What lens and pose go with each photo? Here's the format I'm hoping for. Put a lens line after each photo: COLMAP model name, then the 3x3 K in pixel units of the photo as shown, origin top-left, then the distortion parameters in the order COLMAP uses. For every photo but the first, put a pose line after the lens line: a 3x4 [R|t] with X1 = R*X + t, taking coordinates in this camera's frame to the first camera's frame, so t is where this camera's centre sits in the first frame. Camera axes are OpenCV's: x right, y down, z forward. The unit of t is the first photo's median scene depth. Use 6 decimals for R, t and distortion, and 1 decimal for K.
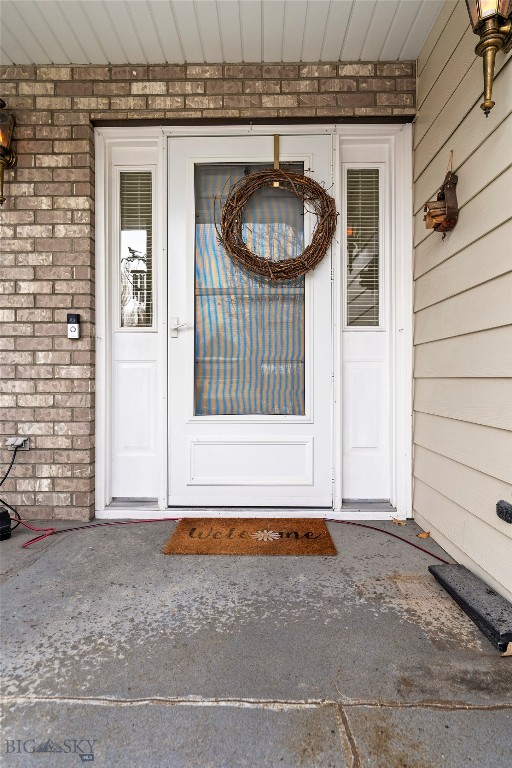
lens RADIAL K [[431.3, 0, 255.1], [0, 431.3, 382.6], [0, 0, 1]] dist [-0.000061, -0.000063]
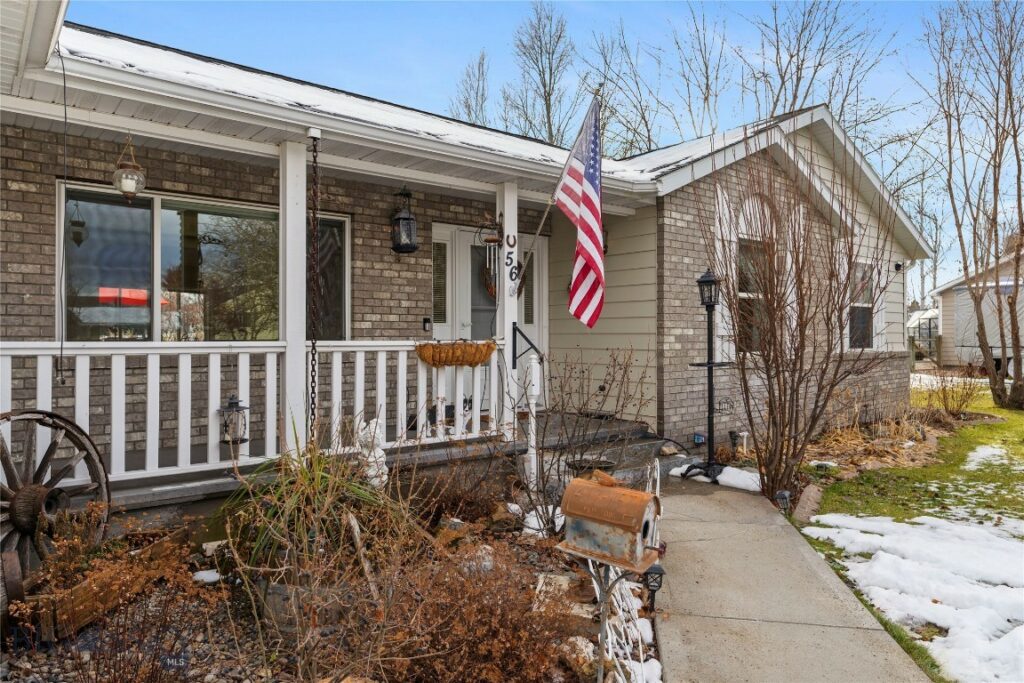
lens RADIAL K [[673.7, 0, 512.2], [0, 673.7, 339.8], [0, 0, 1]] dist [0.000106, 0.000003]
pose [[0.768808, 0.001833, 0.639477, -2.085183], [0.003378, 0.999970, -0.006928, -0.036055], [-0.639470, 0.007487, 0.768779, -1.622039]]
